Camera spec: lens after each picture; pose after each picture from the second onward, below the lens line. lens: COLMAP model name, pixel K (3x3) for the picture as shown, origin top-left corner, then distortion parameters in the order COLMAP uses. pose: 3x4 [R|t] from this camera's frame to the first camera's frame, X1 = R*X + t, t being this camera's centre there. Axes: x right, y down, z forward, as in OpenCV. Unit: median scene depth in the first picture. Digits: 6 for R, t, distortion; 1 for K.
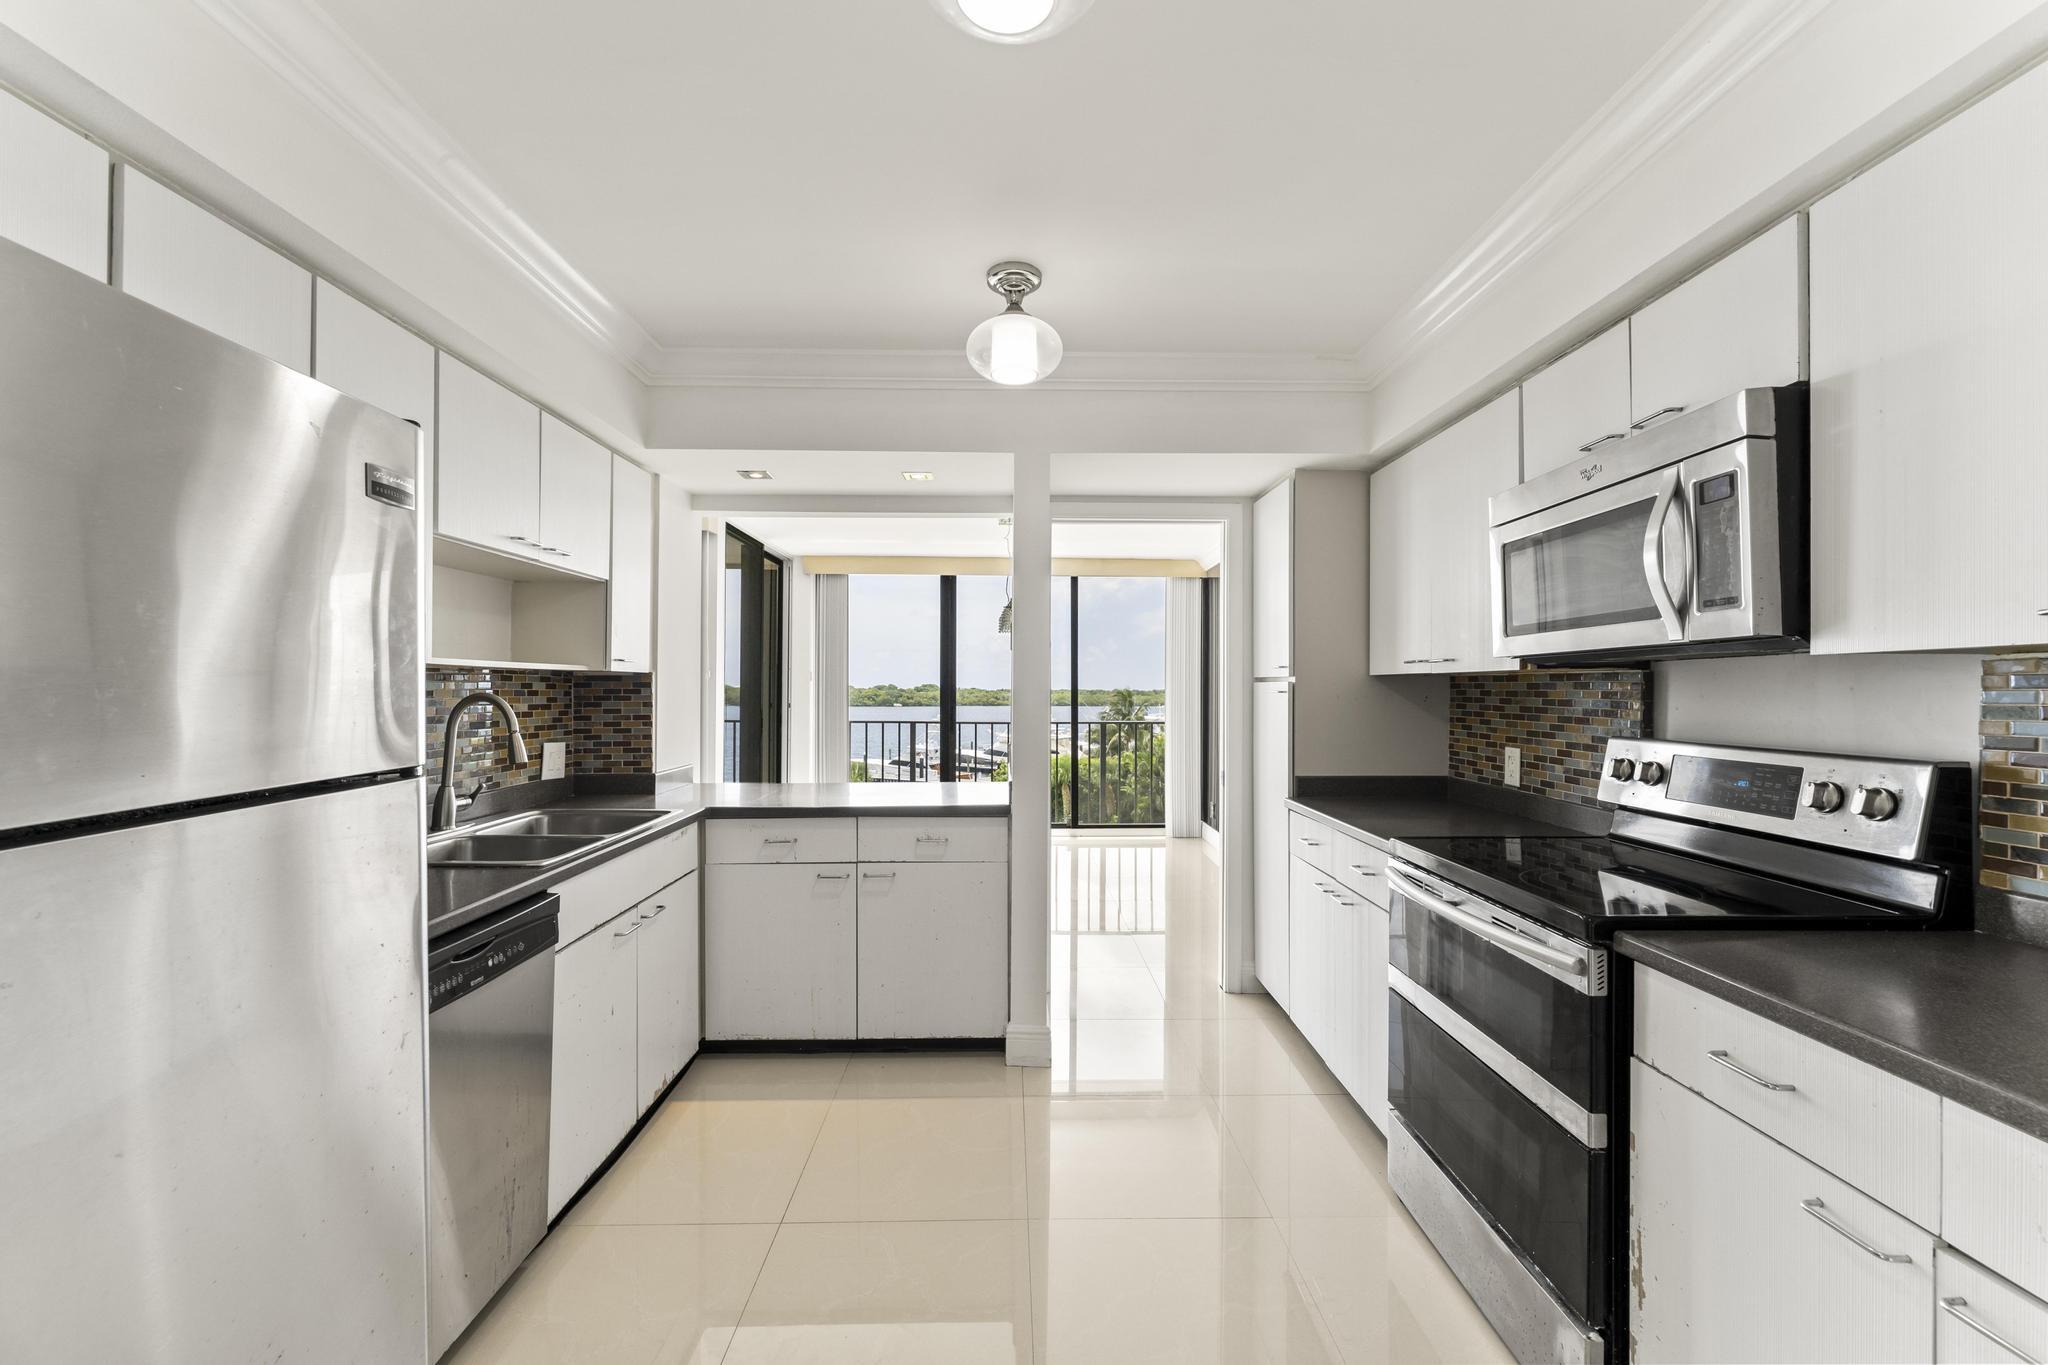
lens RADIAL K [[819.3, 0, 1024.7], [0, 819.3, 687.6], [0, 0, 1]] dist [0.000293, -0.000128]
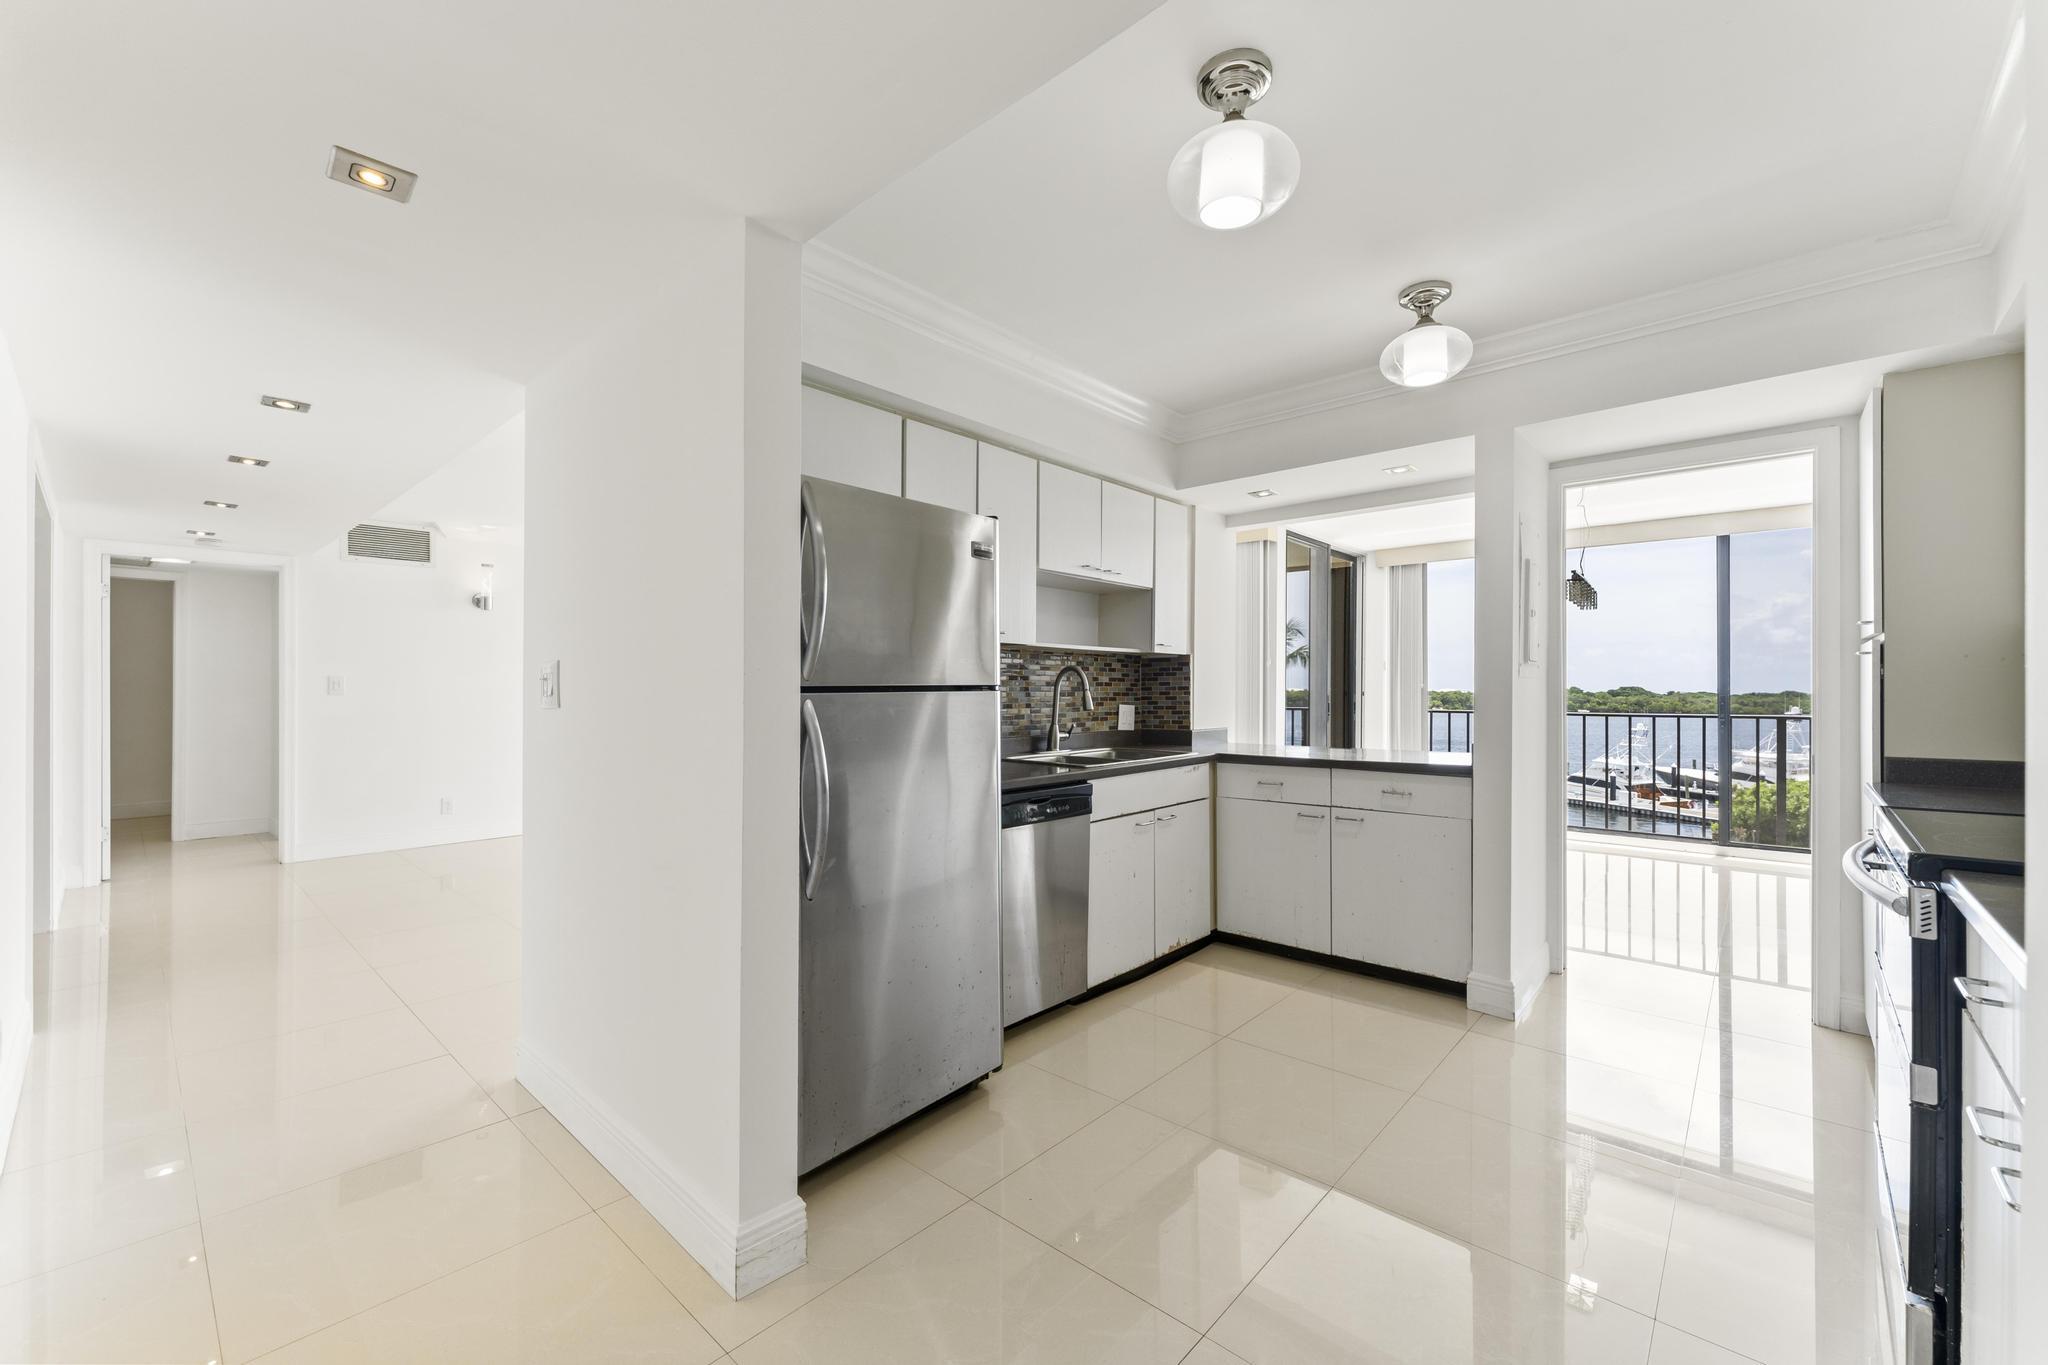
lens RADIAL K [[822.4, 0, 1016.3], [0, 822.4, 687.4], [0, 0, 1]] dist [-0.000224, -0.000084]
pose [[0.725020, -0.005124, -0.688709, 0.302390], [0.001523, 0.999982, -0.005836, 0.048725], [0.688726, 0.003182, 0.725014, -0.191487]]
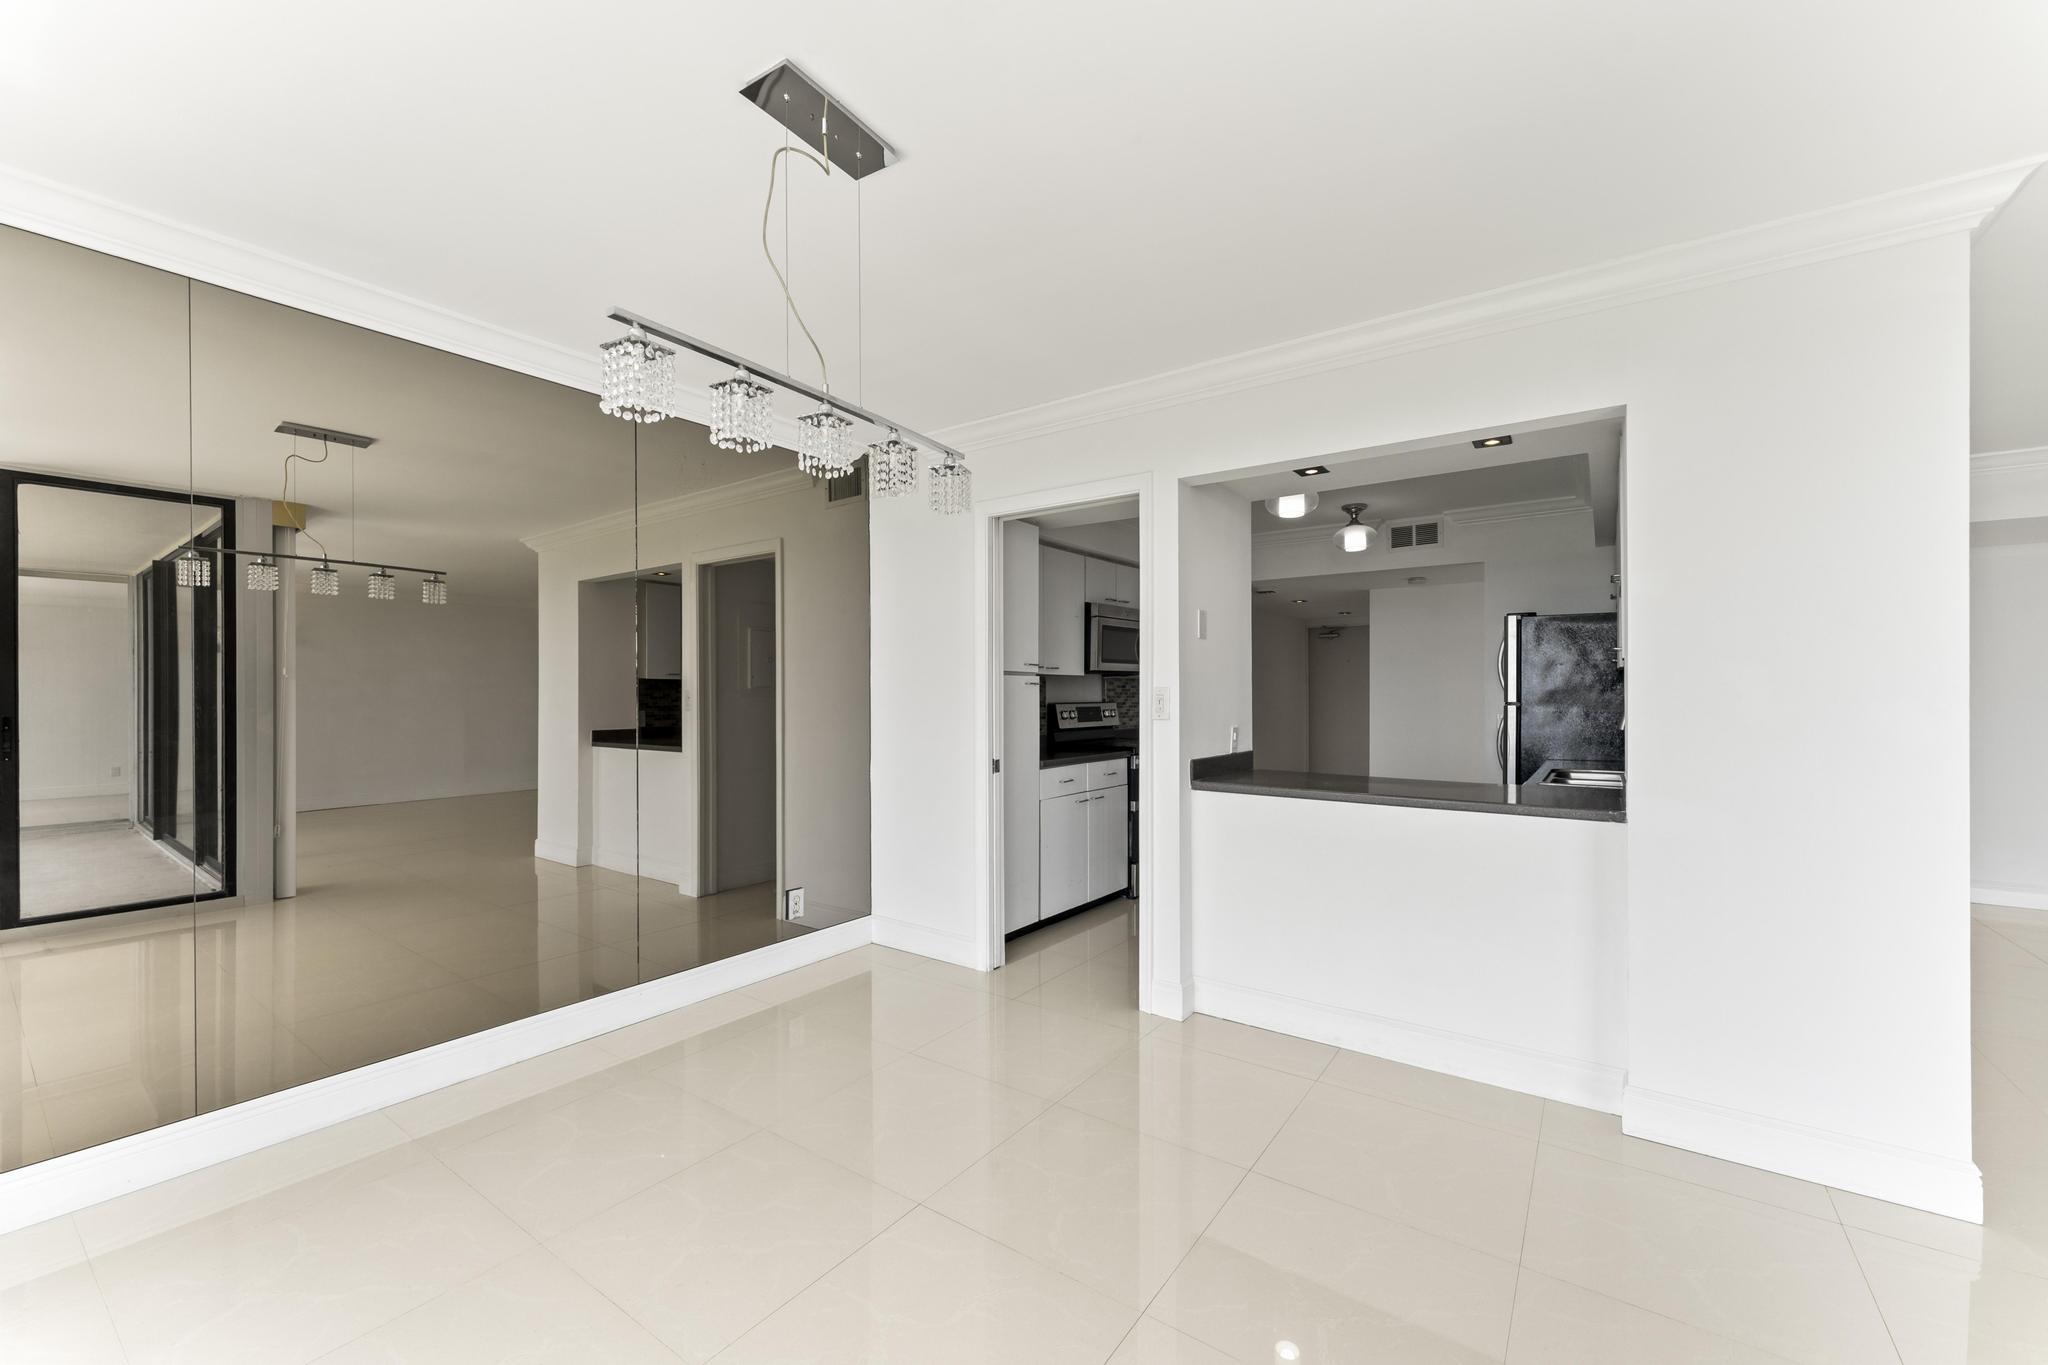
lens RADIAL K [[814.5, 0, 1022.9], [0, 814.5, 691.0], [0, 0, 1]] dist [0.000558, 0.000262]
pose [[-0.803680, 0.001163, 0.595061, -0.521846], [-0.000838, 0.999995, -0.003087, 0.024659], [-0.595062, -0.002979, -0.803674, 2.386283]]
